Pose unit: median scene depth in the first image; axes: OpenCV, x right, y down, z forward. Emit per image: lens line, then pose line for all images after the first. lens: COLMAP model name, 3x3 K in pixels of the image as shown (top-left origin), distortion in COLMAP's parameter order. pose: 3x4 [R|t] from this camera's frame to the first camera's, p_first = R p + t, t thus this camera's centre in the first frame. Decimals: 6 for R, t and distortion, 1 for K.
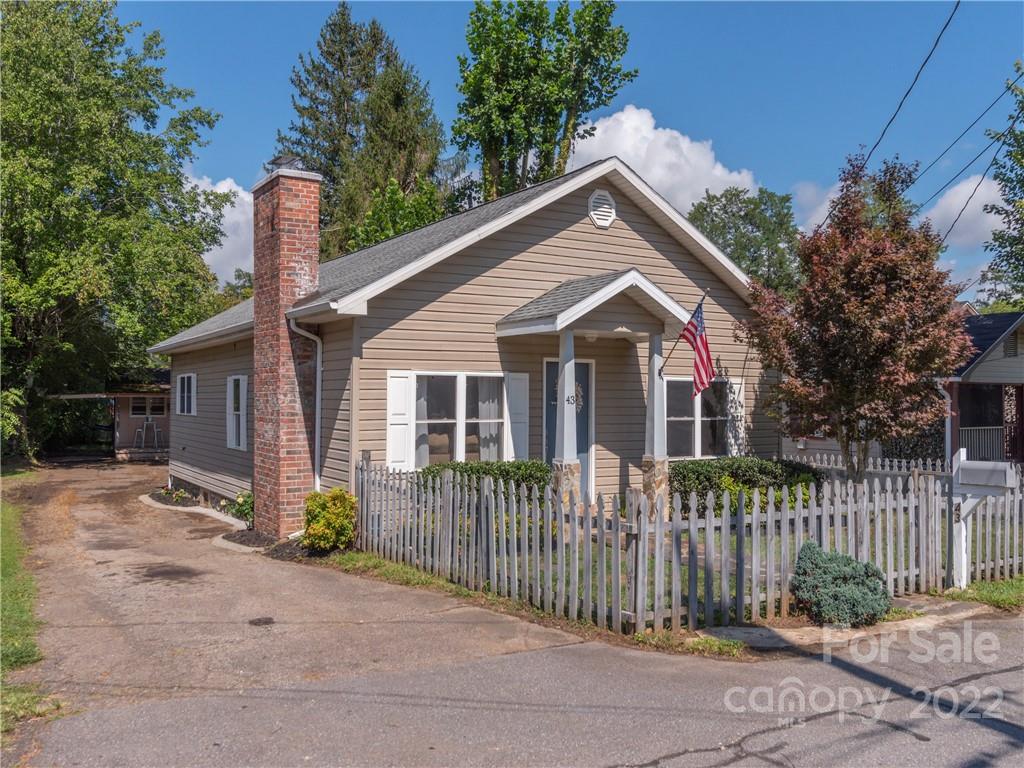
lens RADIAL K [[829.0, 0, 510.8], [0, 829.0, 361.3], [0, 0, 1]] dist [0.006923, 0.003733]
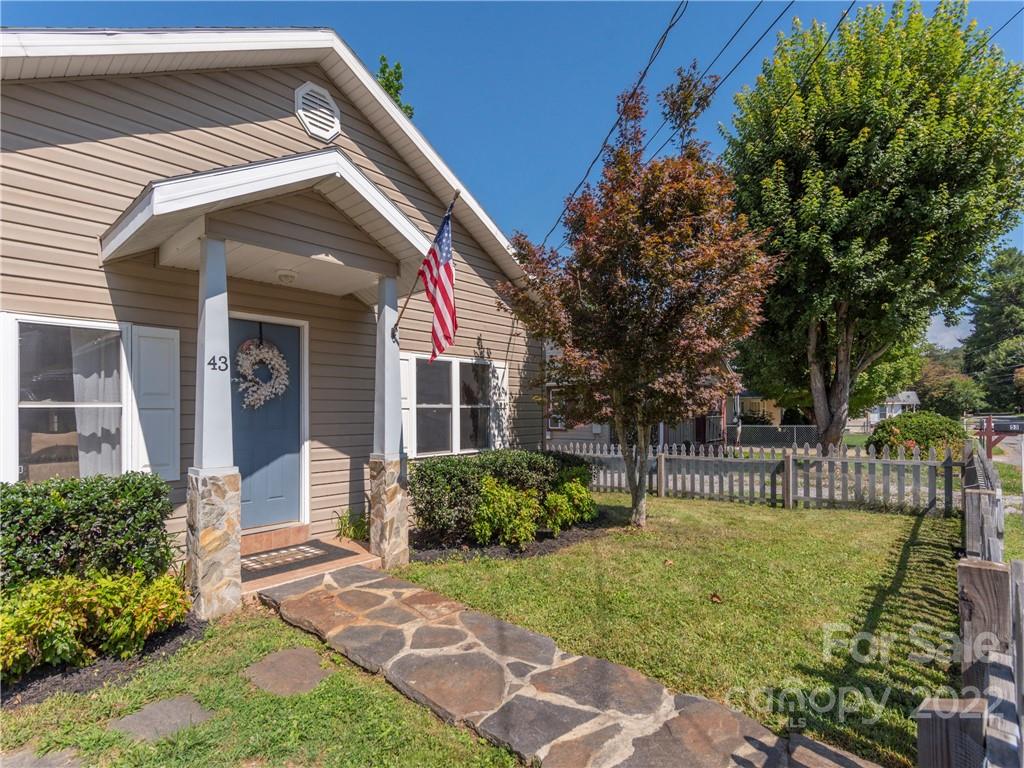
lens RADIAL K [[509.8, 0, 514.7], [0, 509.8, 409.2], [0, 0, 1]] dist [0.001262, 0.000270]
pose [[0.955763, -0.014525, 0.293780, 0.147280], [0.003219, 0.999237, 0.038930, 0.059093], [-0.294121, -0.036262, 0.955080, 0.550777]]
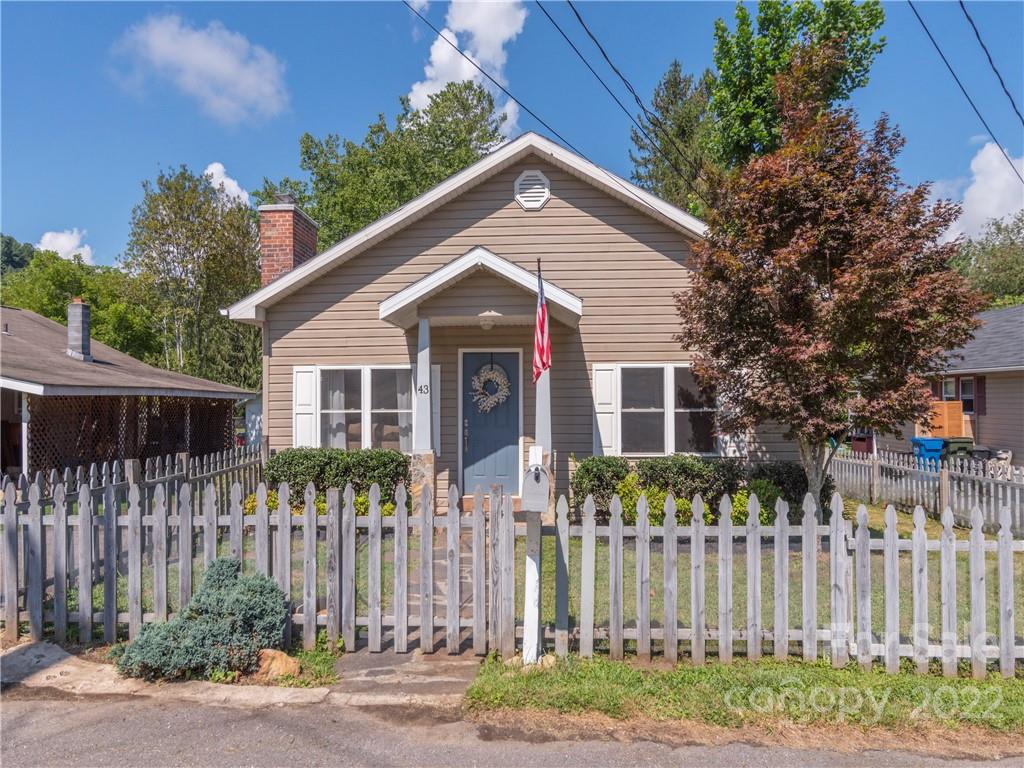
lens RADIAL K [[661.5, 0, 512.0], [0, 661.5, 384.0], [0, 0, 1]] dist [0.003241, 0.000706]
pose [[0.829244, -0.023496, -0.558393, 0.541305], [0.034223, 0.999376, 0.008771, 0.033579], [0.557838, -0.026383, 0.829530, 0.370535]]
